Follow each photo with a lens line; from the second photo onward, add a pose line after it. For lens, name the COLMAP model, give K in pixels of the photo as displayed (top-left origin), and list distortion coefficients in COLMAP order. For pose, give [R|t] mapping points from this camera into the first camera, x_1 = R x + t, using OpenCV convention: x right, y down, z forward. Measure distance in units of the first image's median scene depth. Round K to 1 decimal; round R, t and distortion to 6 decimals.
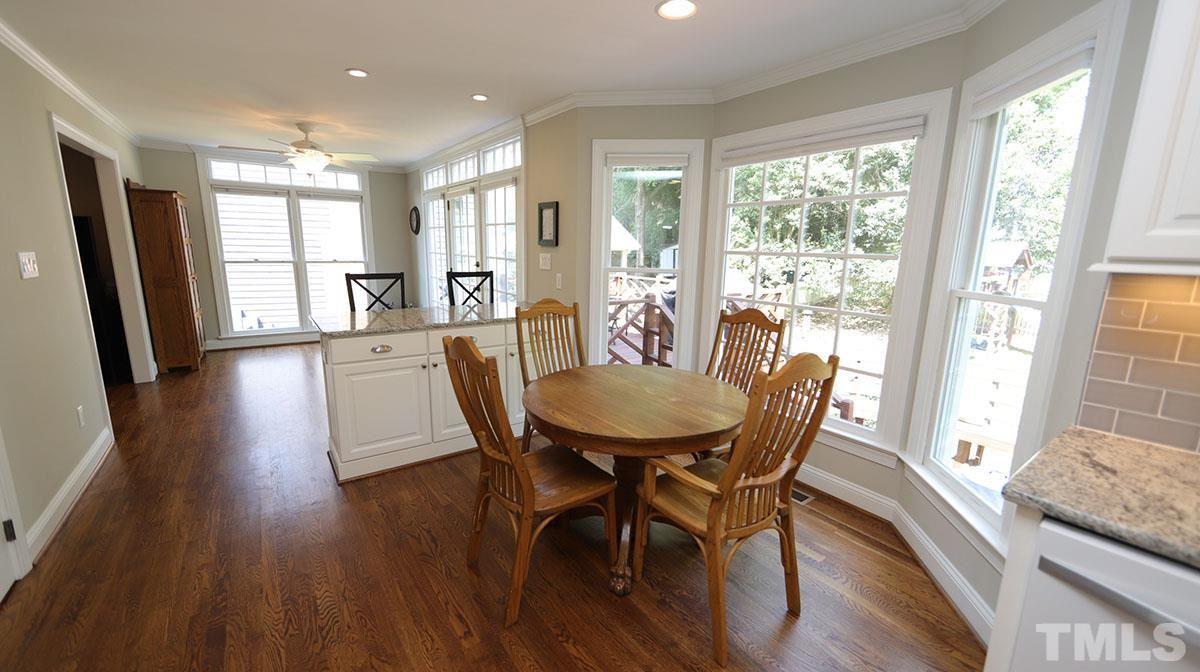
lens RADIAL K [[468.6, 0, 601.4], [0, 468.6, 335.0], [0, 0, 1]] dist [-0.001321, -0.000585]
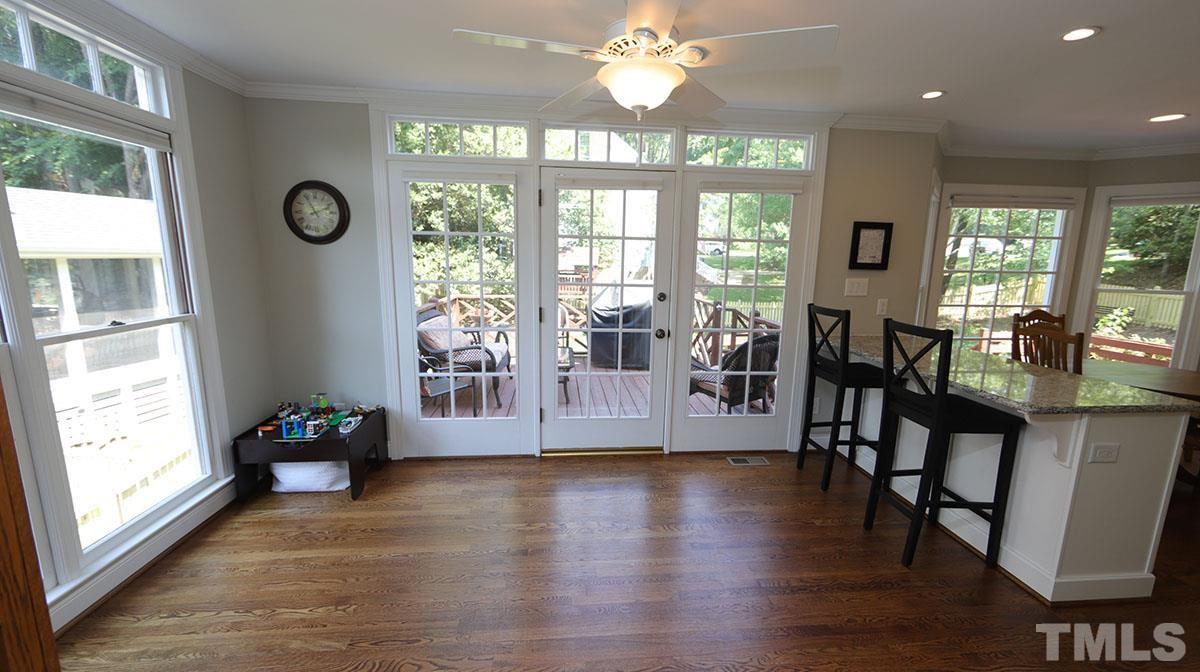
lens RADIAL K [[468.6, 0, 605.0], [0, 468.6, 337.5], [0, 0, 1]] dist [-0.001321, -0.000585]
pose [[0.510244, -0.162116, 0.844612, -1.180395], [0.156569, 0.983172, 0.094125, -0.229223], [-0.845658, 0.084213, 0.527040, 0.975933]]
